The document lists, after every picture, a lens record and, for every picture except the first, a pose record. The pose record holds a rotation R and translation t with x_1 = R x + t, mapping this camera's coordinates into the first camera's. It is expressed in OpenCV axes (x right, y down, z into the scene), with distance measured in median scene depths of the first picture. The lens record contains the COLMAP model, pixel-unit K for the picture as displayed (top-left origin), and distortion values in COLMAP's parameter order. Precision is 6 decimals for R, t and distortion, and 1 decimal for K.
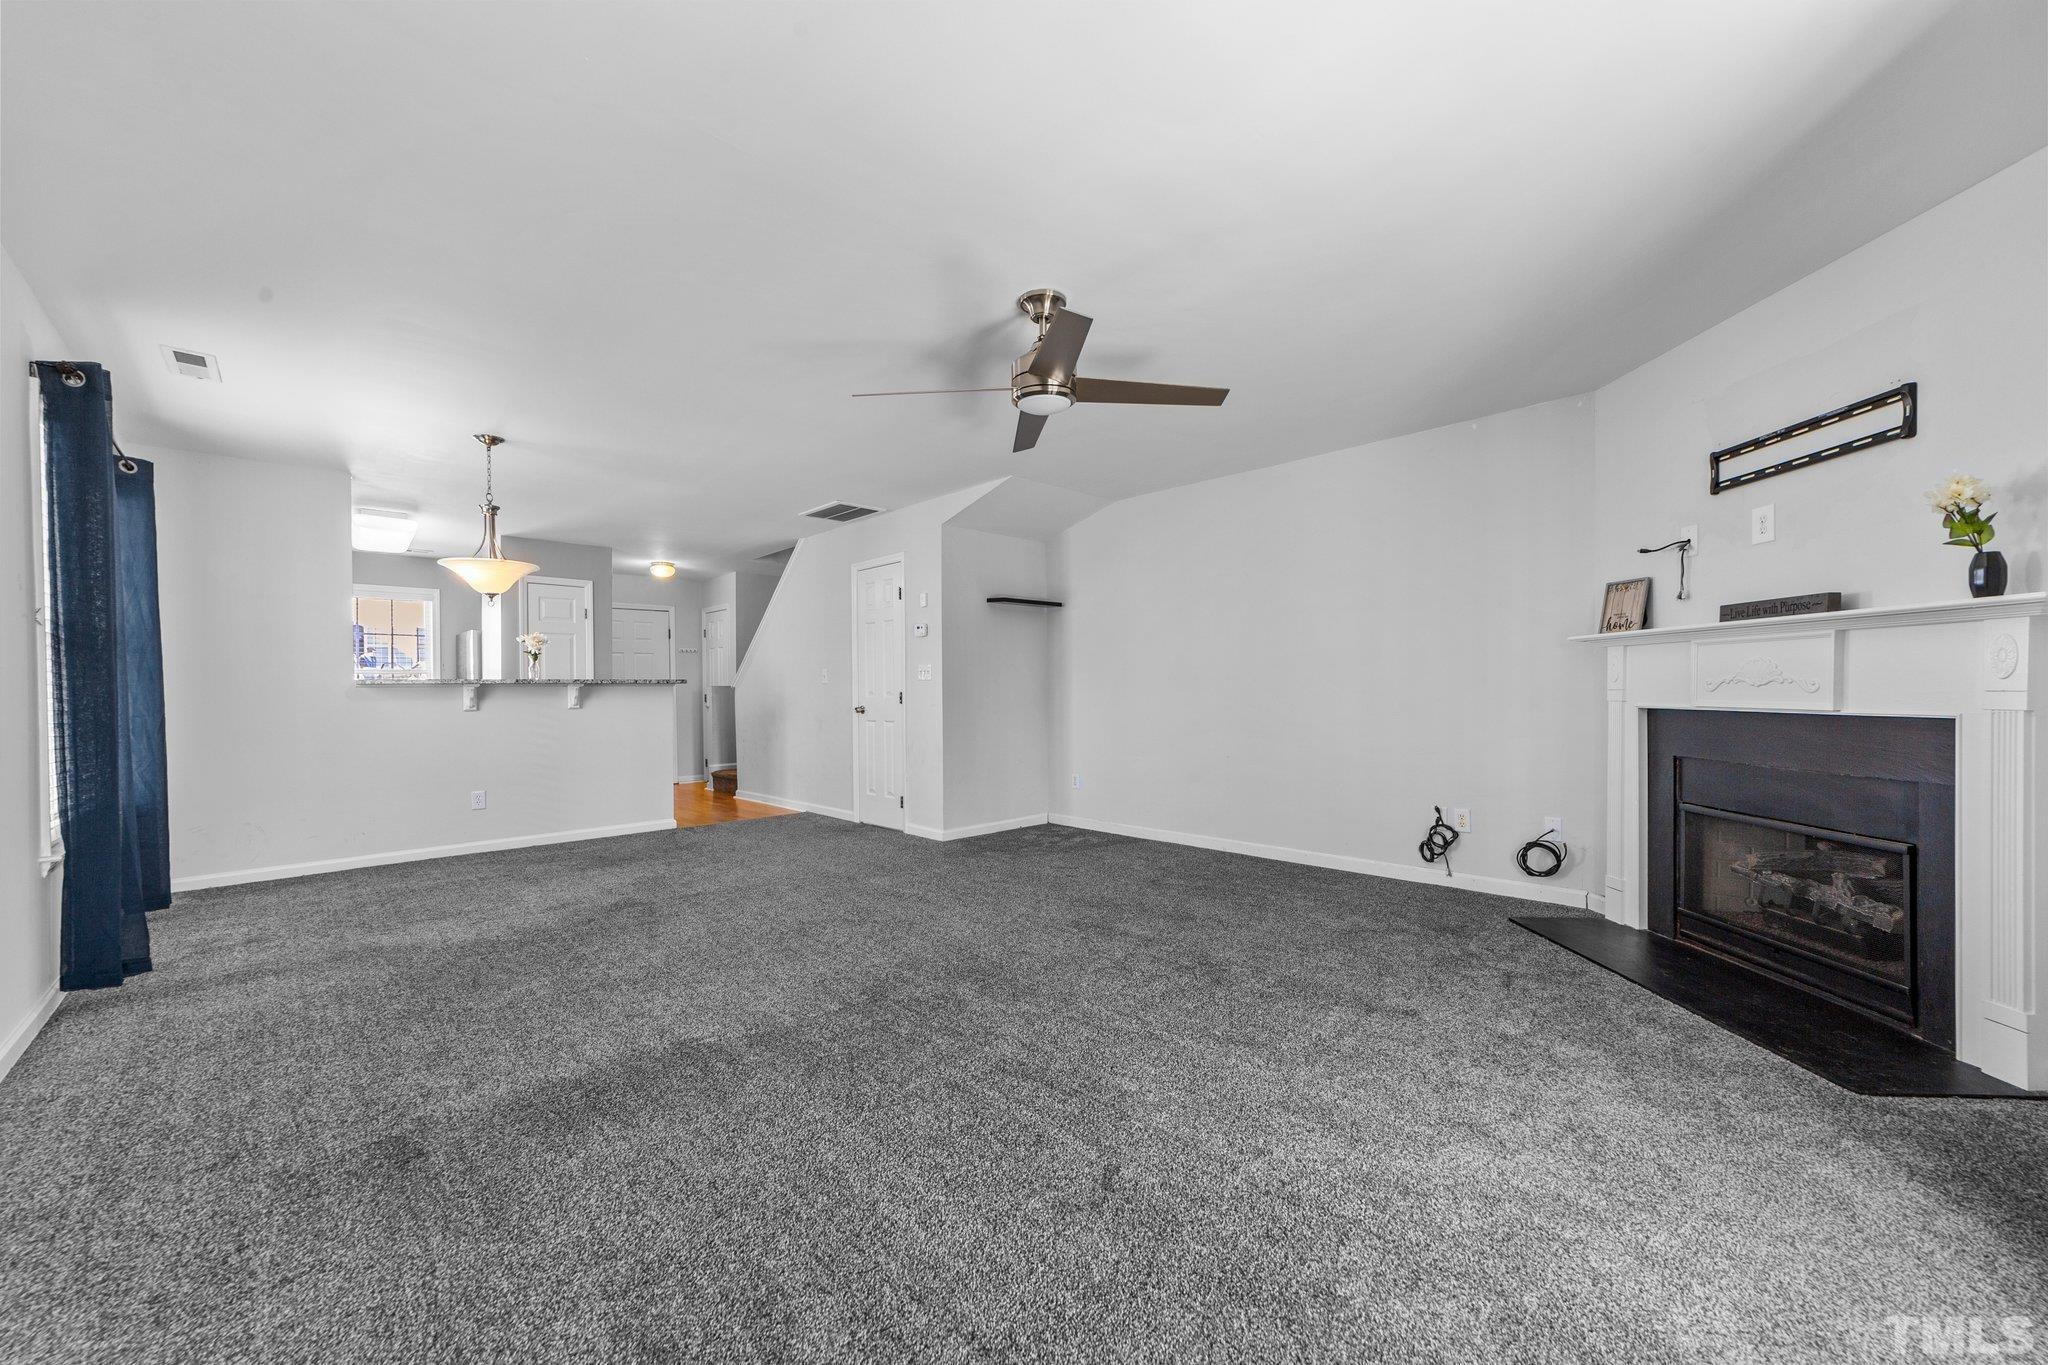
lens RADIAL K [[775.7, 0, 1021.2], [0, 775.7, 700.7], [0, 0, 1]] dist [0.000302, 0.000150]
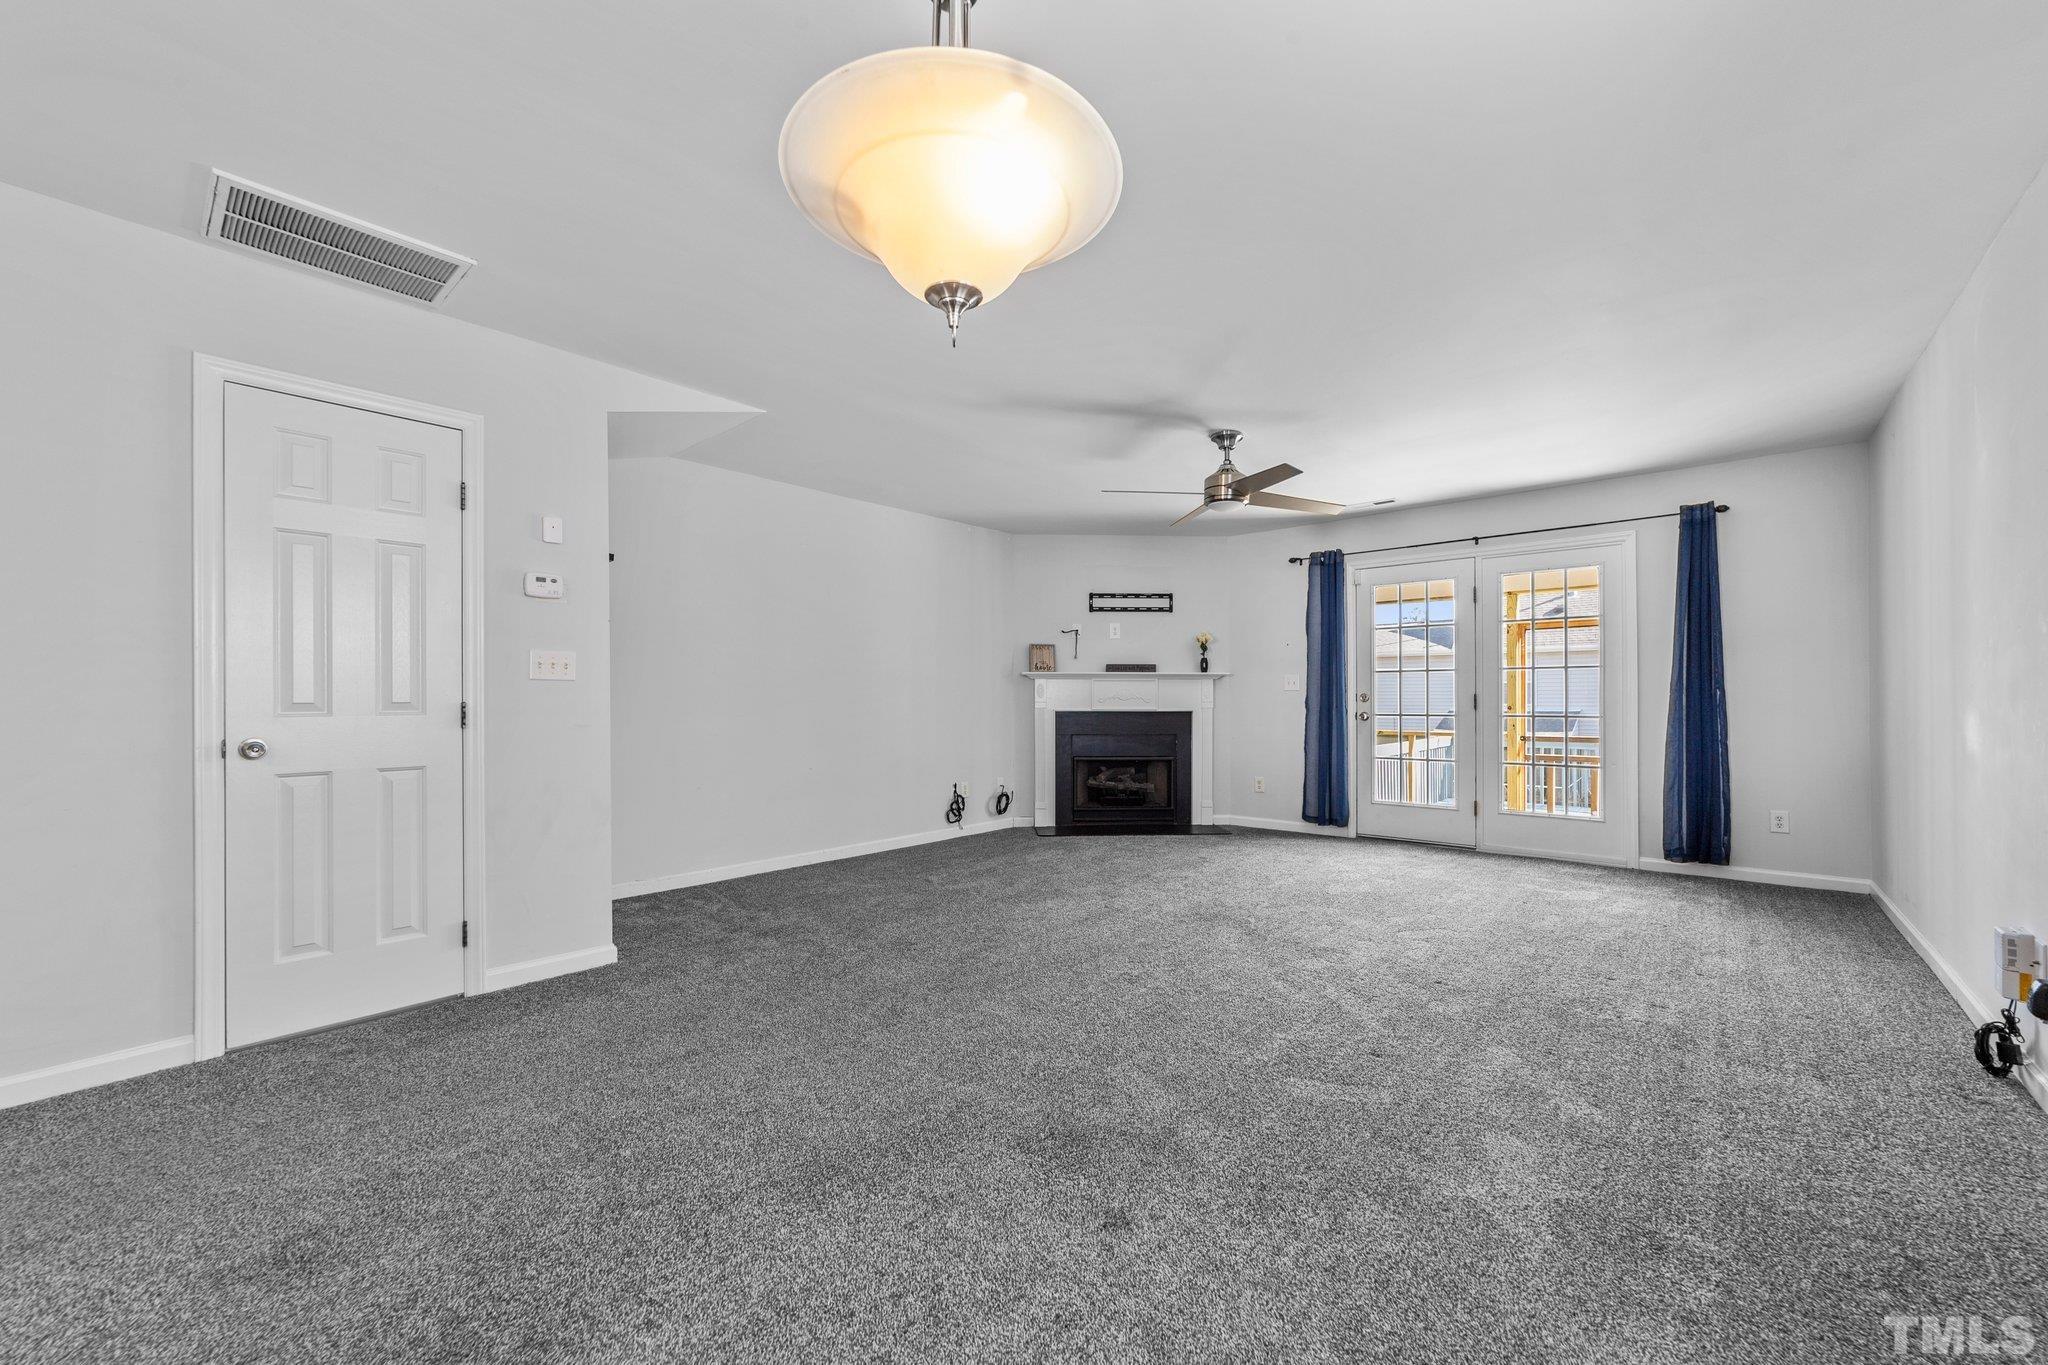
lens RADIAL K [[797.2, 0, 1025.8], [0, 797.2, 696.6], [0, 0, 1]] dist [-0.002019, 0.000001]
pose [[-0.091534, 0.011179, 0.995739, -1.223945], [0.016578, 0.999816, -0.009701, -0.009830], [-0.995664, 0.015619, -0.091702, 1.298443]]
